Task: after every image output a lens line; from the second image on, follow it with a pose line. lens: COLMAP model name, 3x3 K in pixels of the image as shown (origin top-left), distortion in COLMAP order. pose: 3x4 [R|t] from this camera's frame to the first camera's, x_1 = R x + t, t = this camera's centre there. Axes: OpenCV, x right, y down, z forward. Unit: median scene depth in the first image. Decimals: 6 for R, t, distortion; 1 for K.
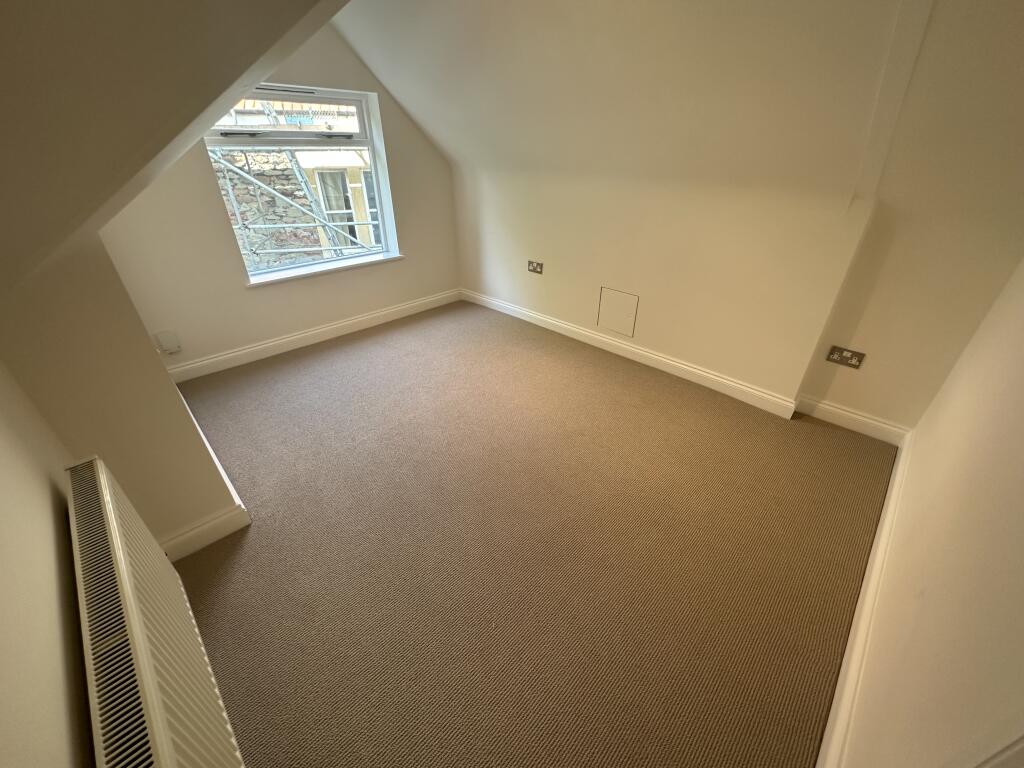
lens RADIAL K [[407.5, 0, 512.1], [0, 407.5, 381.5], [0, 0, 1]] dist [-0.000291, 0.000624]
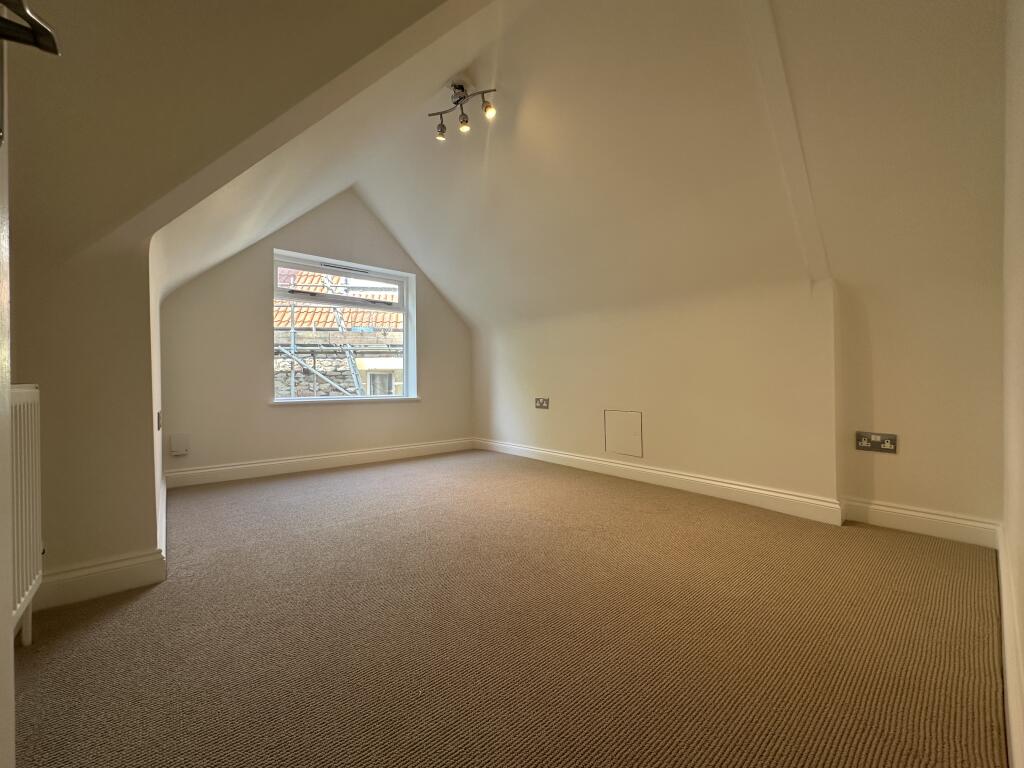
lens RADIAL K [[407.5, 0, 512.3], [0, 407.5, 384.1], [0, 0, 1]] dist [-0.000291, 0.000624]
pose [[0.996465, -0.009803, -0.083439, 0.073450], [-0.033480, 0.864564, -0.501406, 0.214127], [0.077054, 0.502427, 0.861179, 0.078082]]
